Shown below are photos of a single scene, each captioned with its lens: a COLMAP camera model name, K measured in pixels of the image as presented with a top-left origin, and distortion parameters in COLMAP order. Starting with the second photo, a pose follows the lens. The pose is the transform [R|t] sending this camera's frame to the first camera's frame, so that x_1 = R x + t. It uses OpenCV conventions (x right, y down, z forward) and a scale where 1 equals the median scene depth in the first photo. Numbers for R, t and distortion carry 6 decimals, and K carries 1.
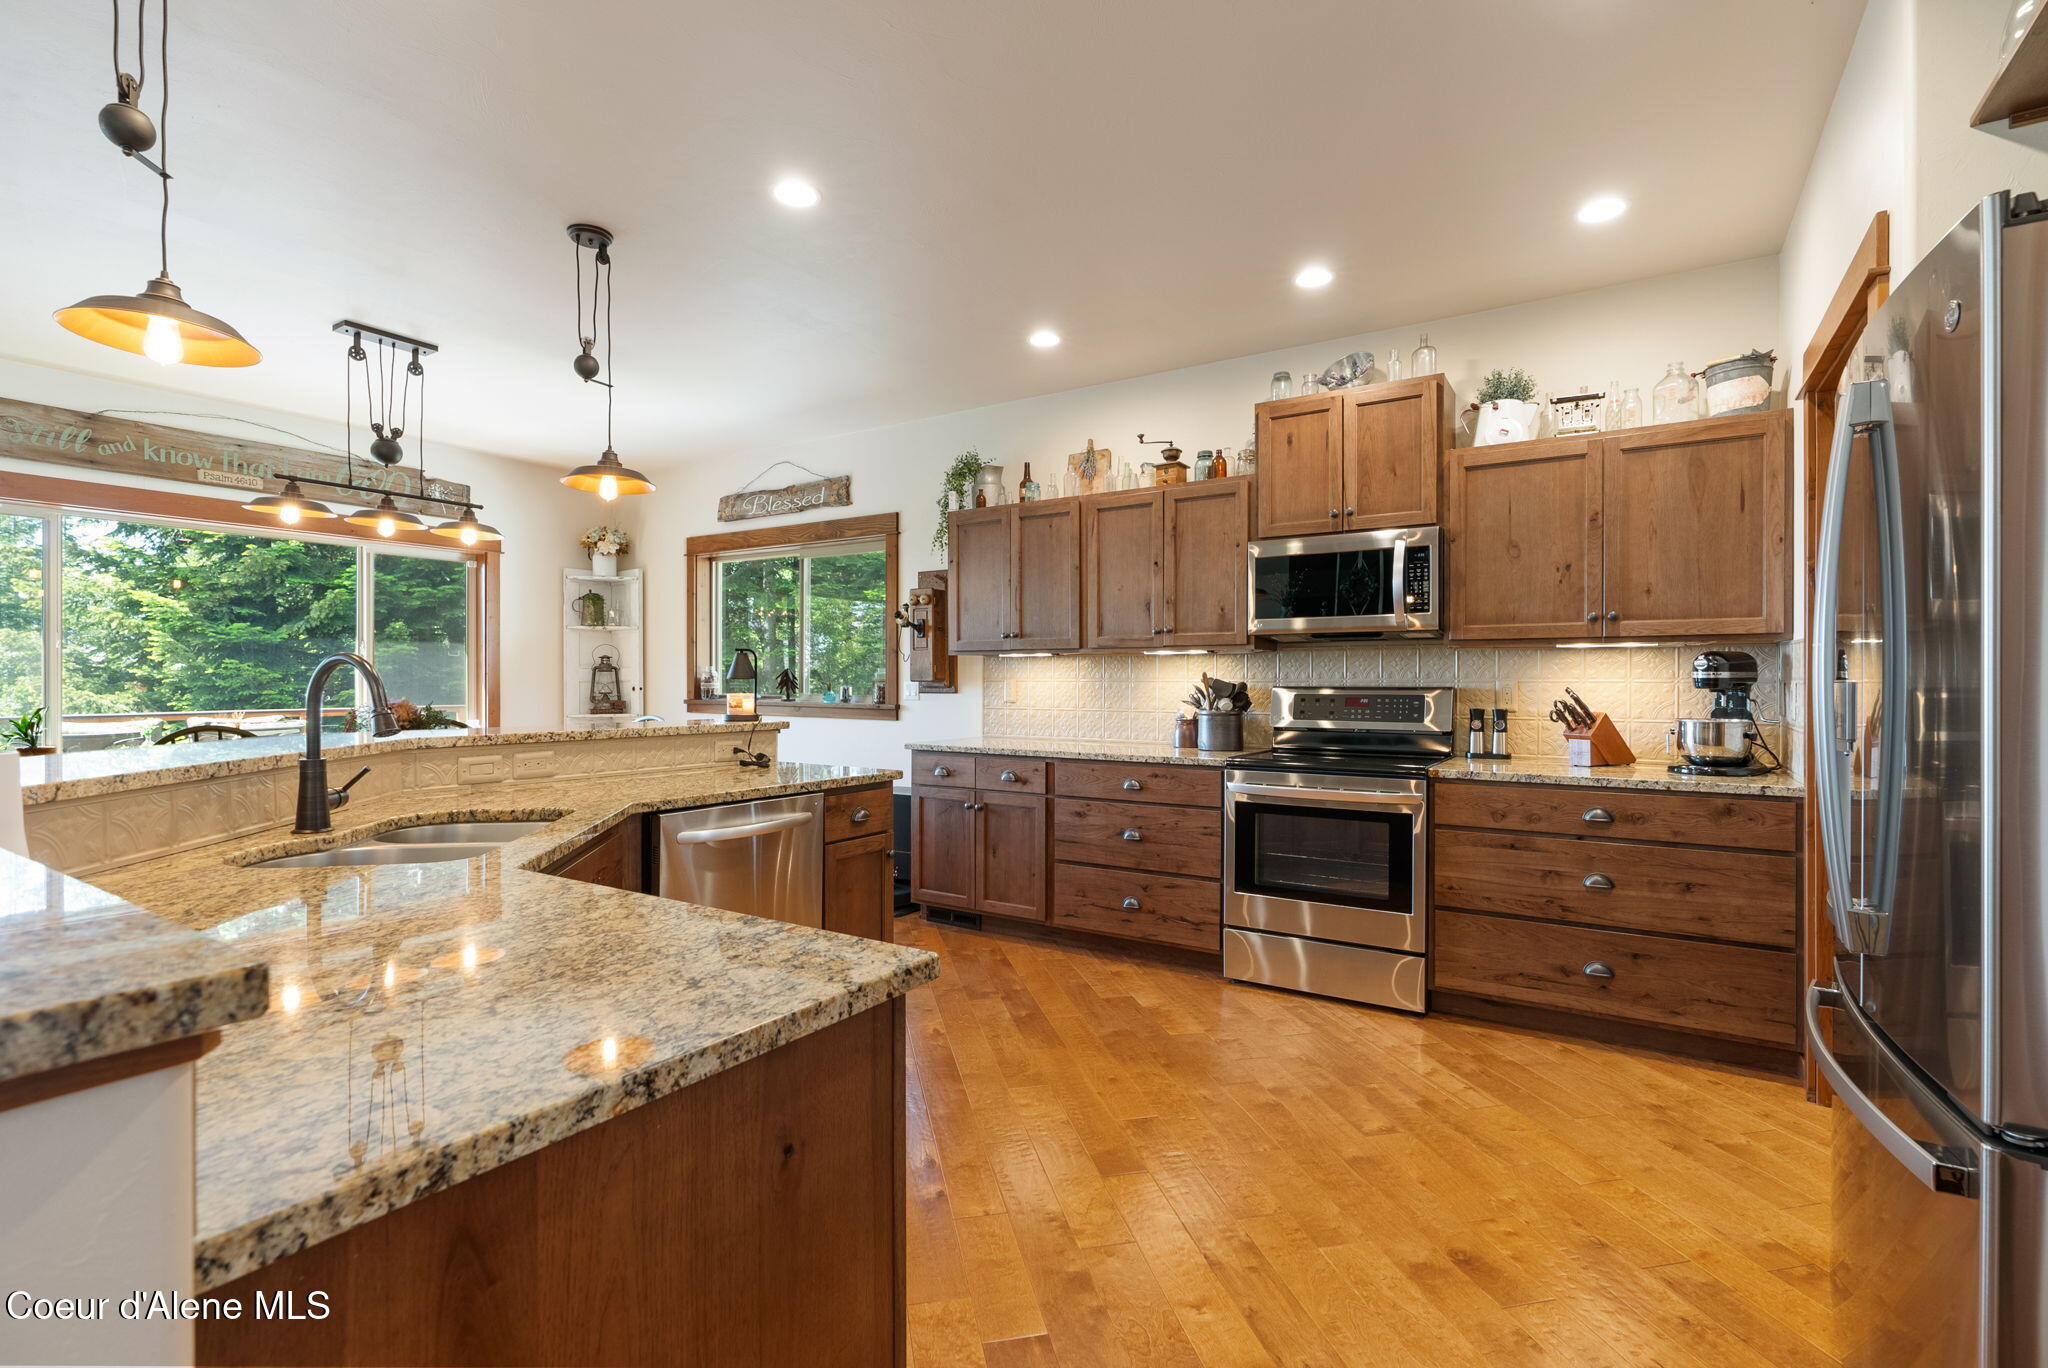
lens RADIAL K [[942.9, 0, 1027.2], [0, 942.9, 683.3], [0, 0, 1]] dist [-0.010758, 0.003972]
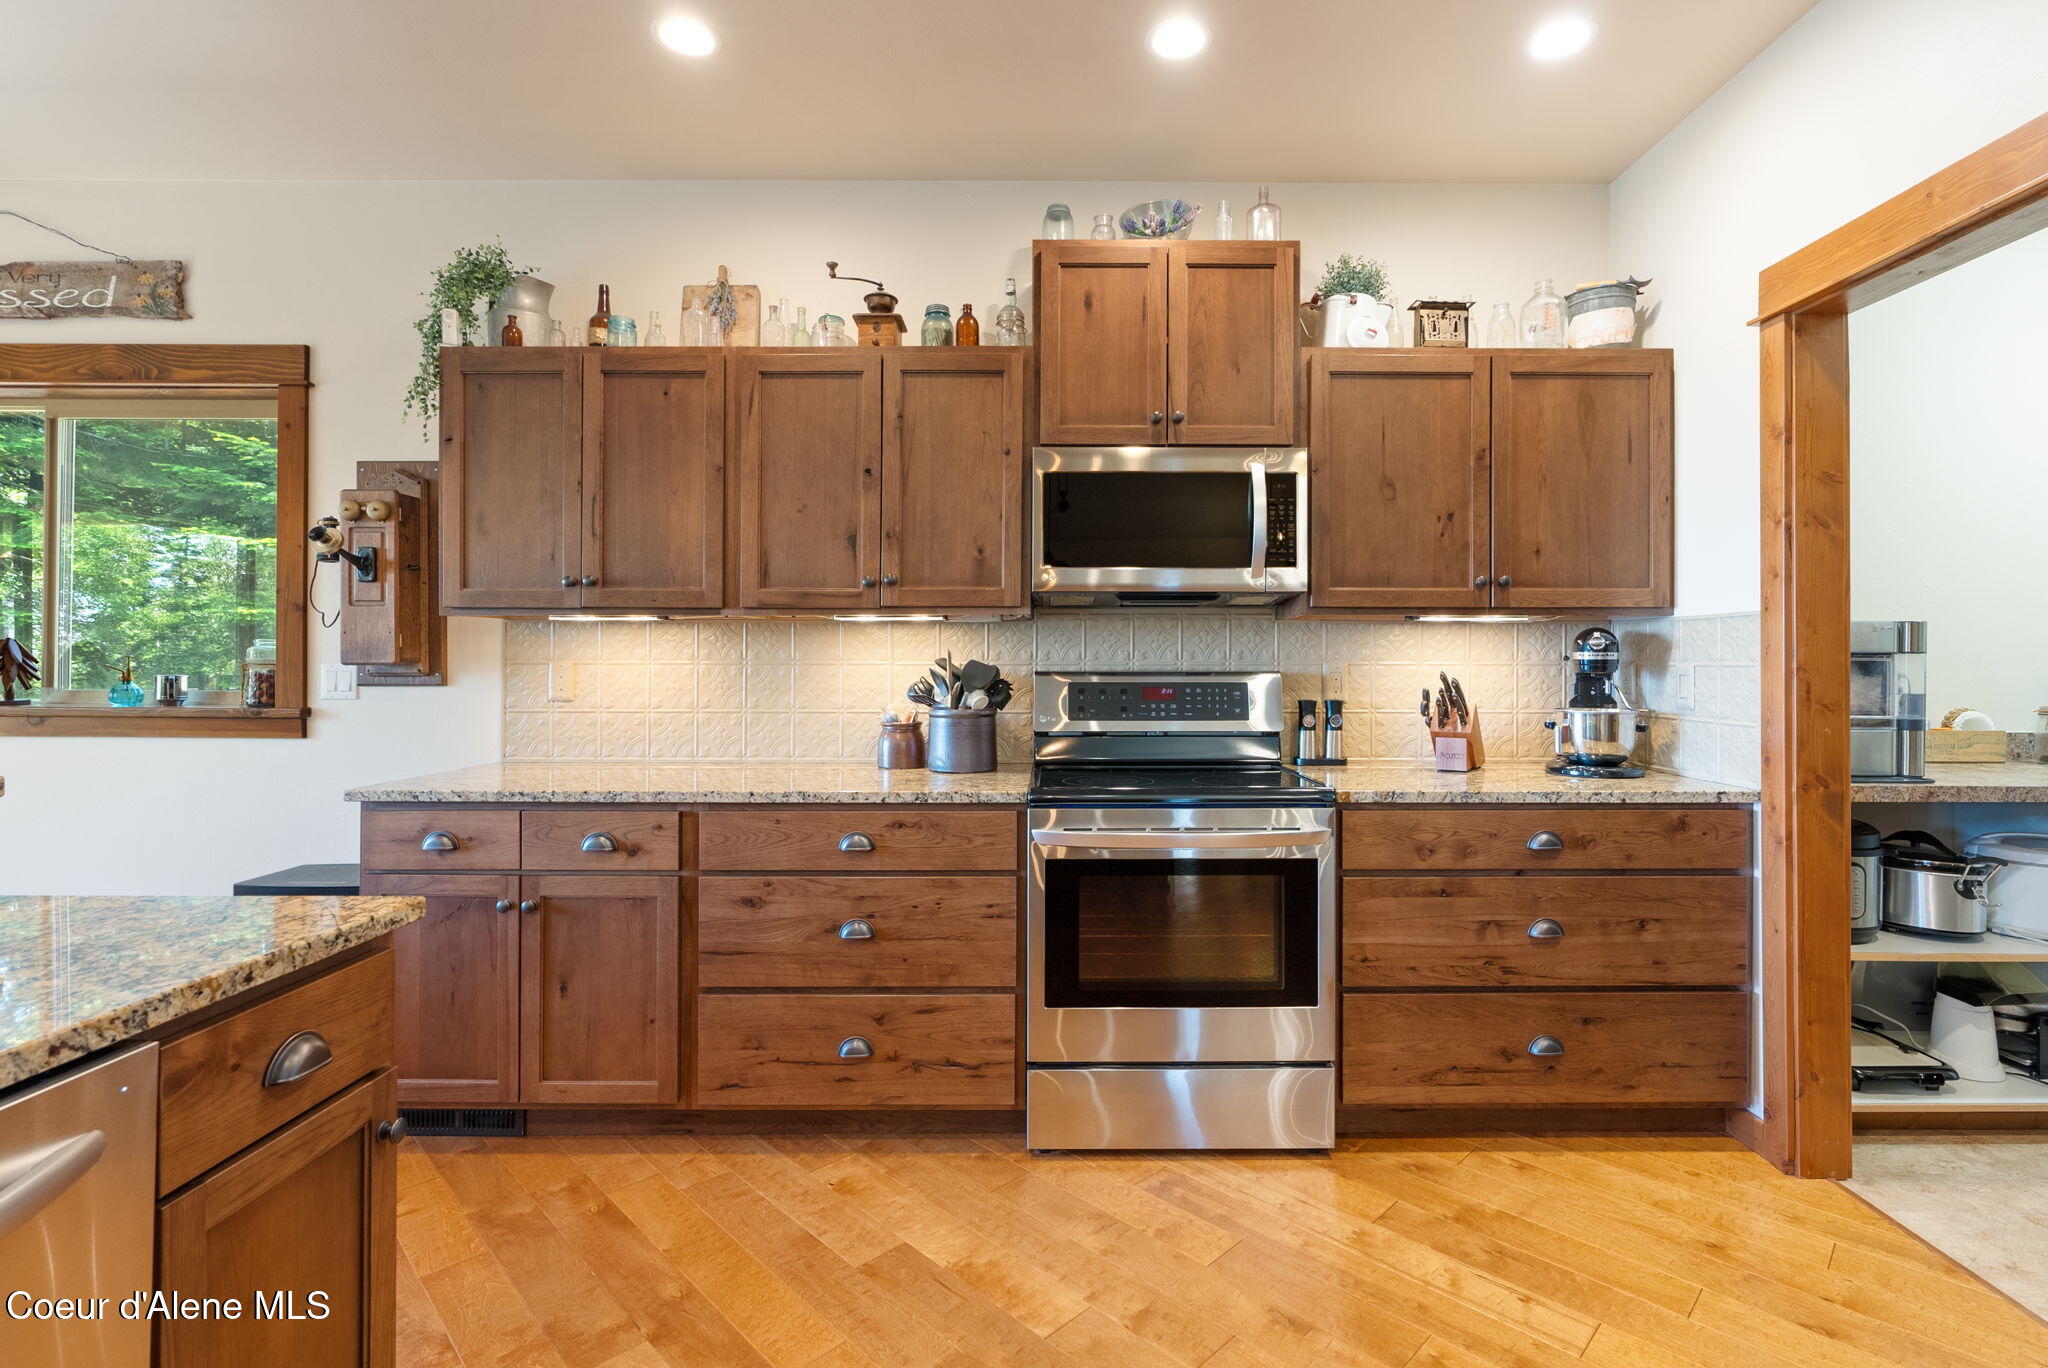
lens RADIAL K [[942.9, 0, 1044.9], [0, 942.9, 658.1], [0, 0, 1]] dist [-0.010758, 0.003972]
pose [[0.835005, 0.003263, 0.550233, -0.112725], [0.001532, 0.999965, -0.008255, -0.000745], [-0.550241, 0.007736, 0.834970, 0.464517]]
